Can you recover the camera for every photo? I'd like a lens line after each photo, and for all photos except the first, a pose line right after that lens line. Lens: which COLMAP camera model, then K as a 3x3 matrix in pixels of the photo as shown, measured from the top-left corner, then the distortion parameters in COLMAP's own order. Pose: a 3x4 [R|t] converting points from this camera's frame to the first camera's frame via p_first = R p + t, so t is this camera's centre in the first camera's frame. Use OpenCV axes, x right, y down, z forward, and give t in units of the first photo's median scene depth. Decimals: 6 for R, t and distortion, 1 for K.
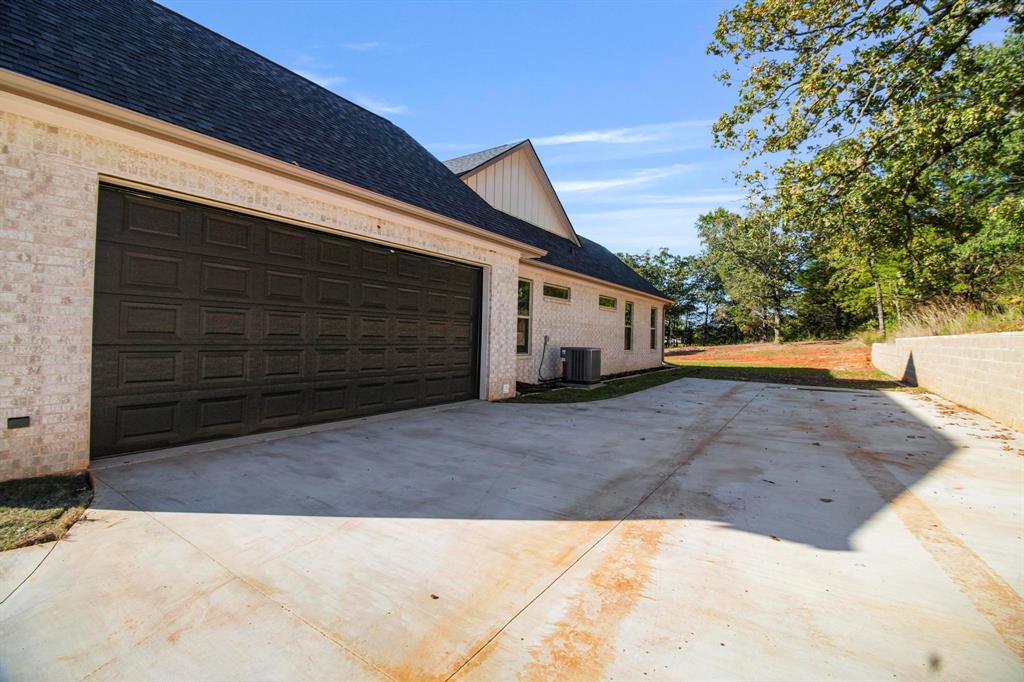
lens RADIAL K [[462.5, 0, 510.9], [0, 462.5, 331.4], [0, 0, 1]] dist [-0.005901, -0.008951]
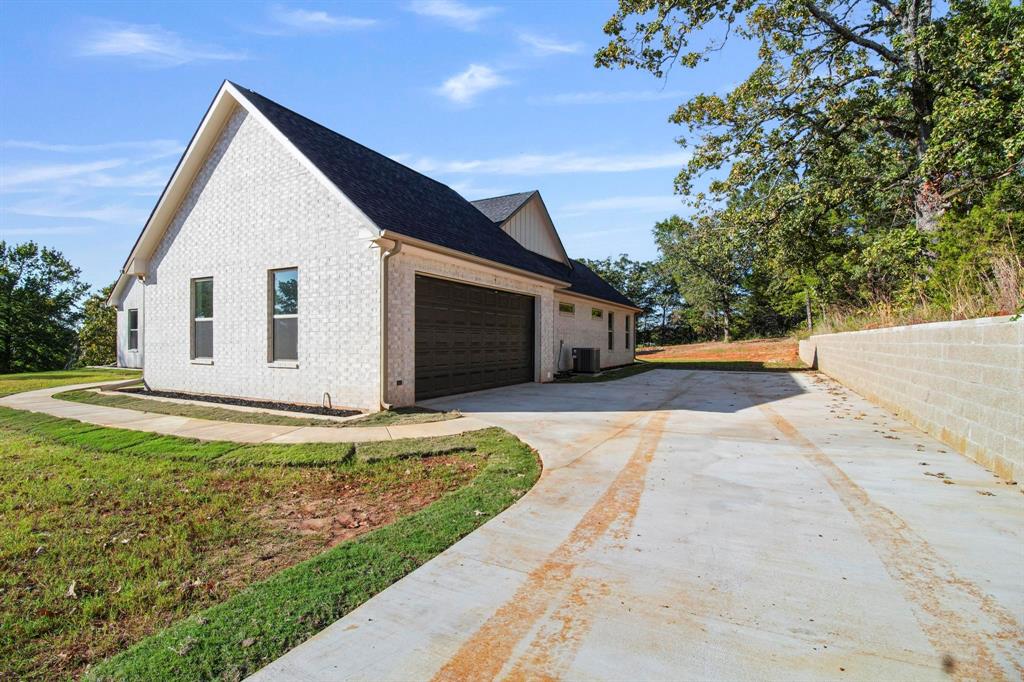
lens RADIAL K [[462.5, 0, 512.0], [0, 462.5, 345.6], [0, 0, 1]] dist [-0.005901, -0.008951]
pose [[0.996120, -0.021666, 0.085293, -0.075574], [0.019778, 0.999542, 0.022921, -0.003435], [-0.085751, -0.021145, 0.996092, -0.148663]]
